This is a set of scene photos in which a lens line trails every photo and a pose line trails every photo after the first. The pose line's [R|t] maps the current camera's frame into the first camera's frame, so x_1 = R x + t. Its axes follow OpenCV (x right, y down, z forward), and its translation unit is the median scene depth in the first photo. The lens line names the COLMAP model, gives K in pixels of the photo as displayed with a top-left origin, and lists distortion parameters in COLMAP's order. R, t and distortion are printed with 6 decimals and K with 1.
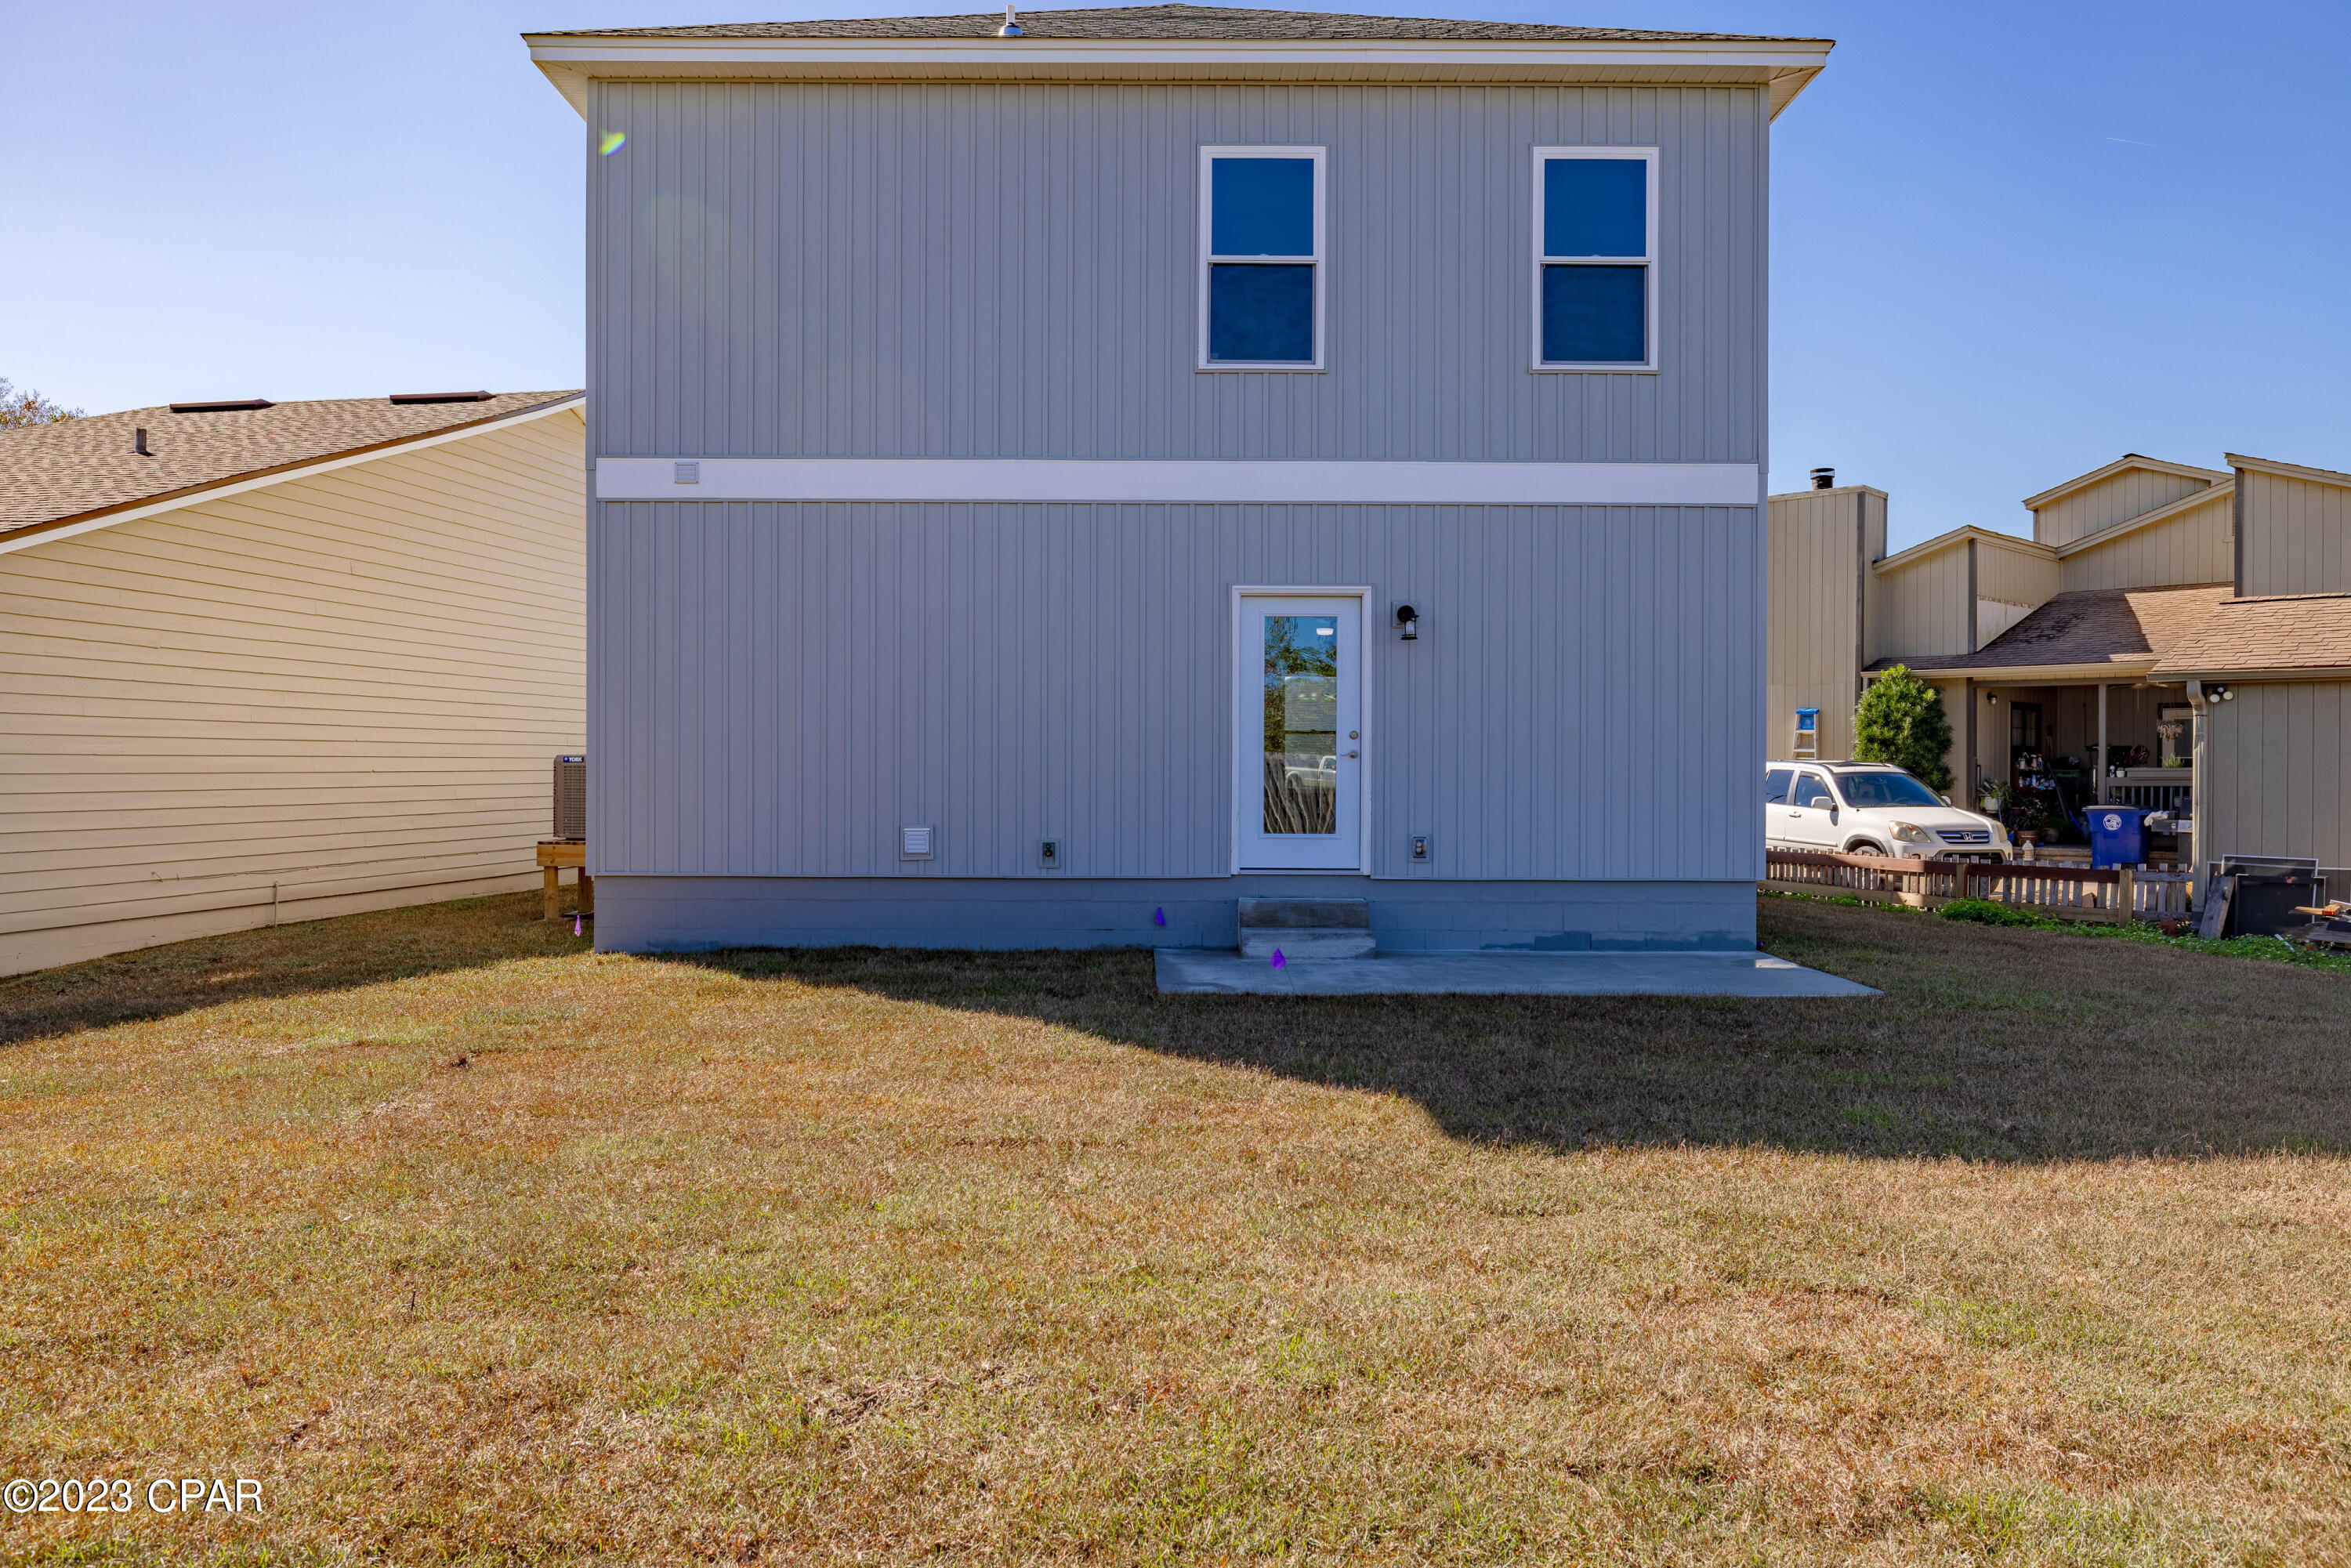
lens RADIAL K [[1753.1, 0, 1160.8], [0, 1753.1, 765.8], [0, 0, 1]] dist [-0.007718, 0.002083]
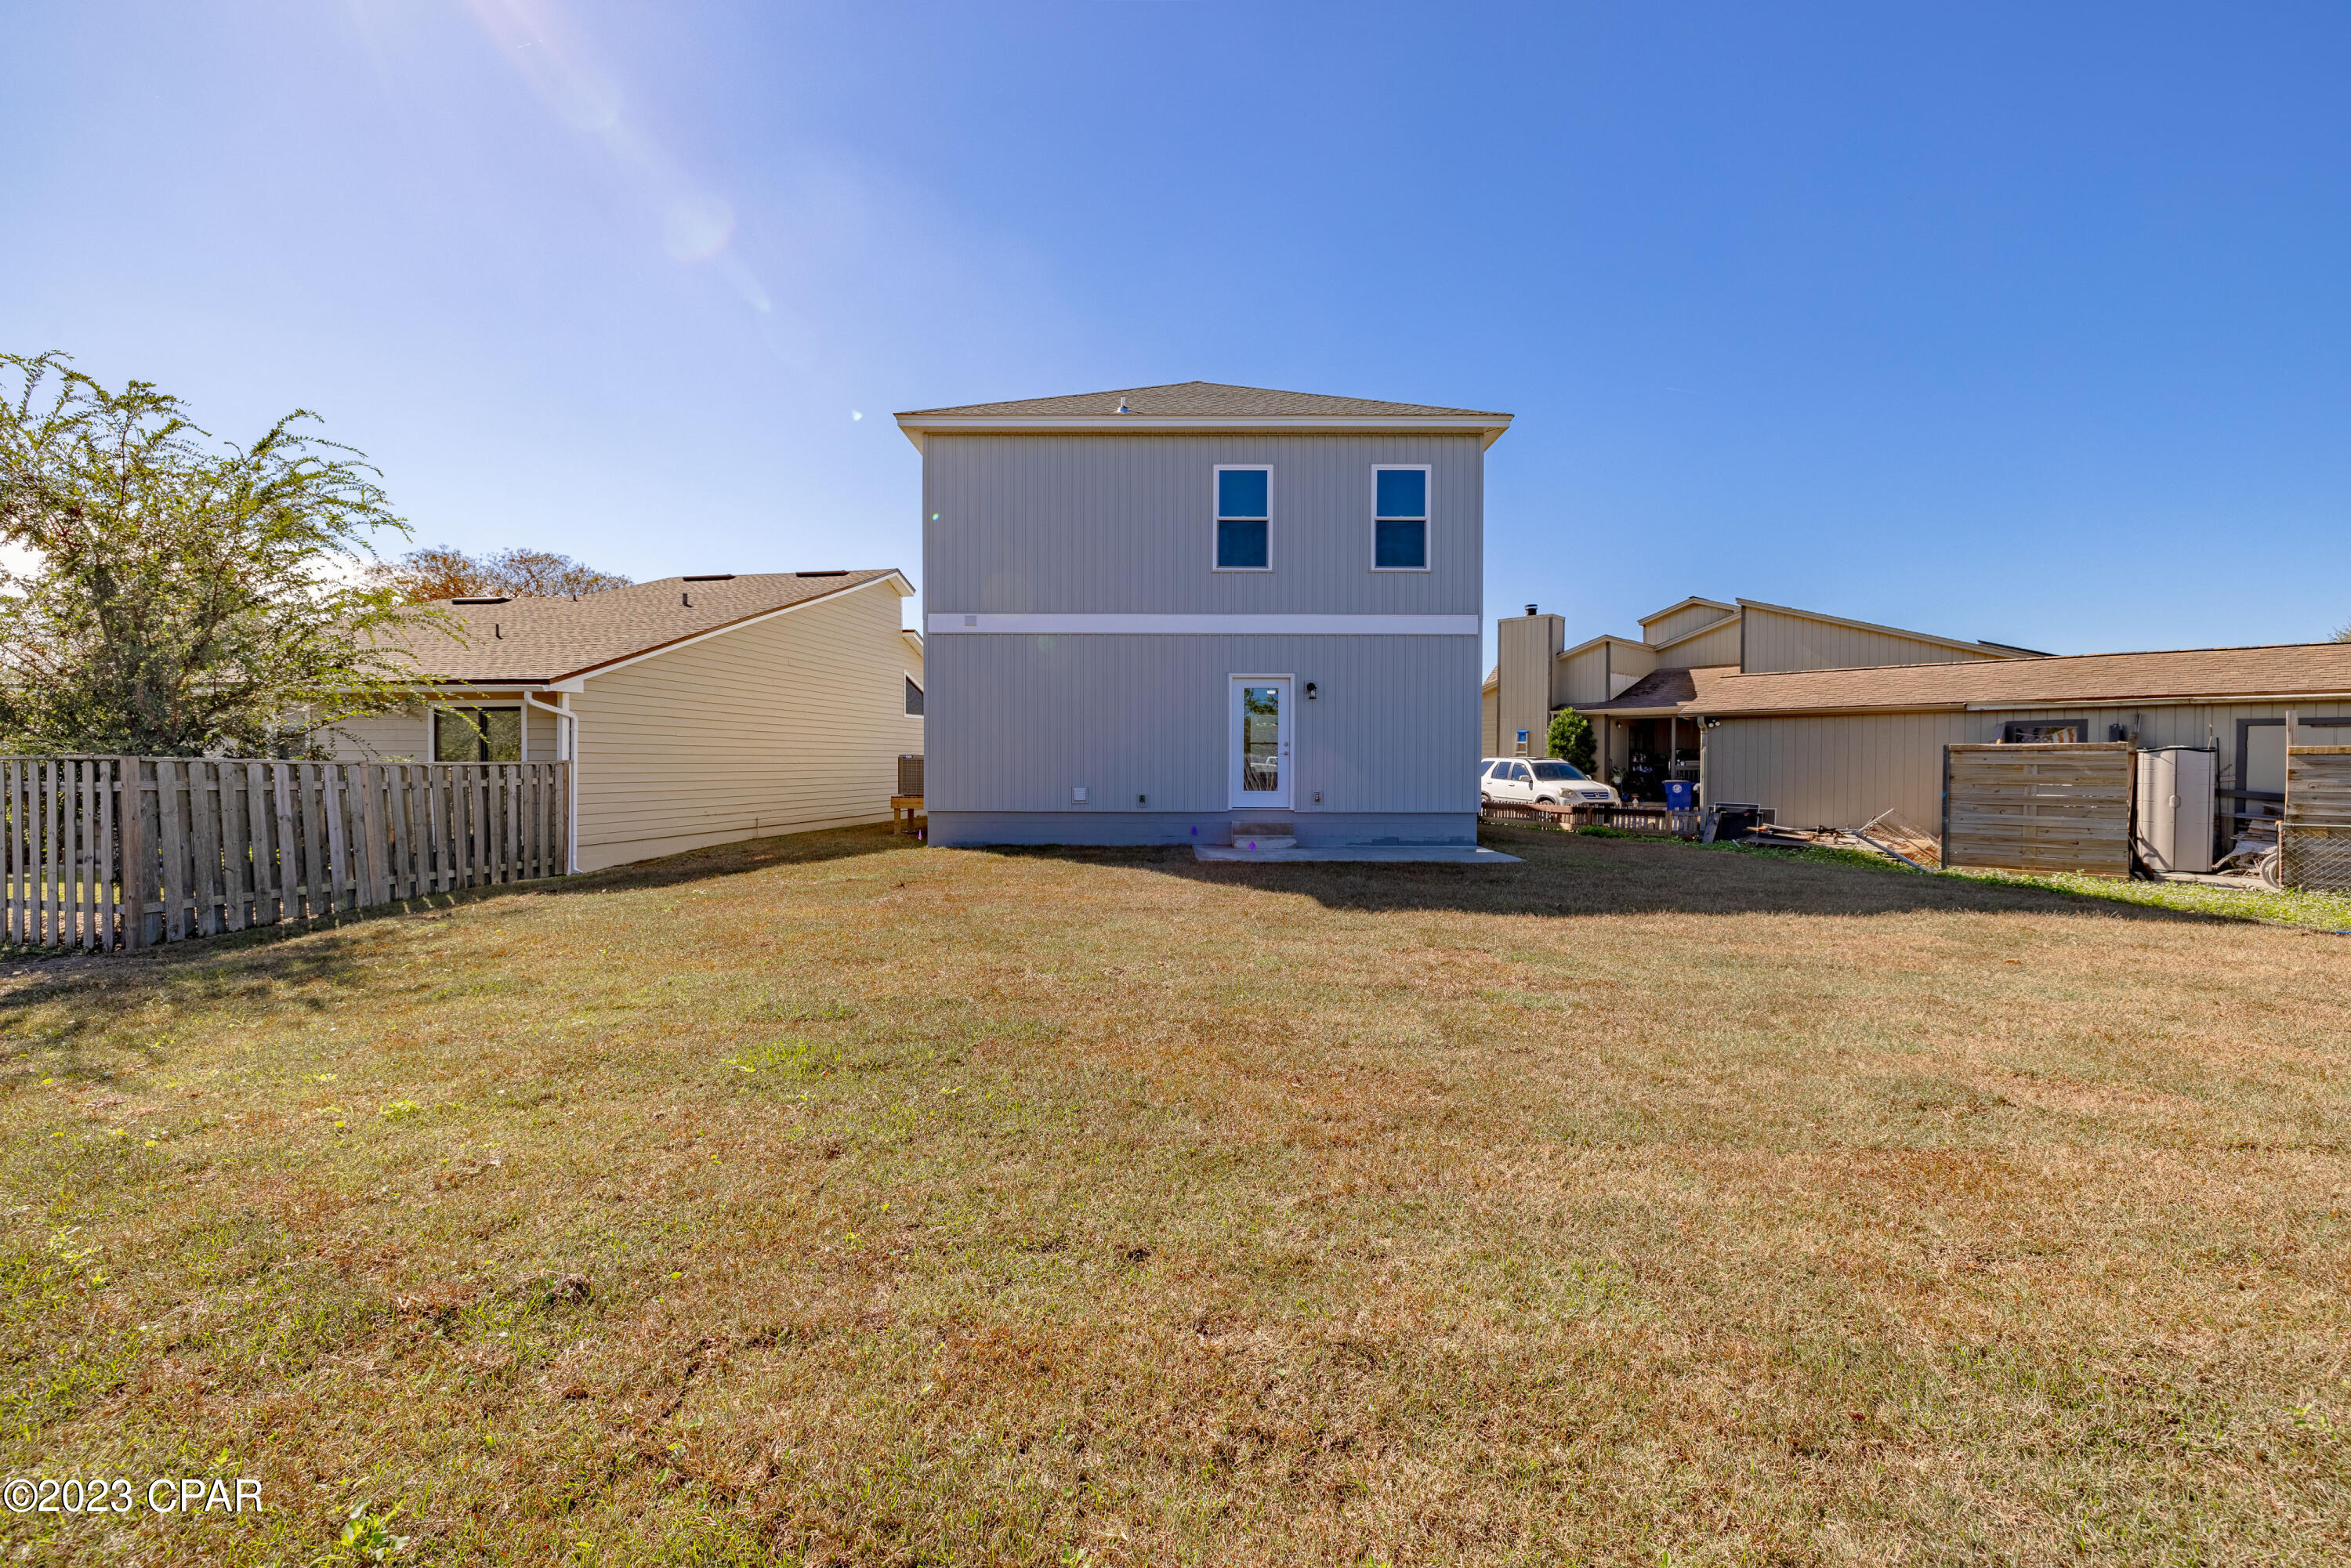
lens RADIAL K [[1004.6, 0, 1172.9], [0, 1004.6, 770.2], [0, 0, 1]] dist [0.000902, 0.000085]
pose [[0.999997, -0.001578, -0.002100, -0.024009], [0.001593, 0.999974, 0.007103, 0.004996], [0.002089, -0.007106, 0.999973, -0.210447]]
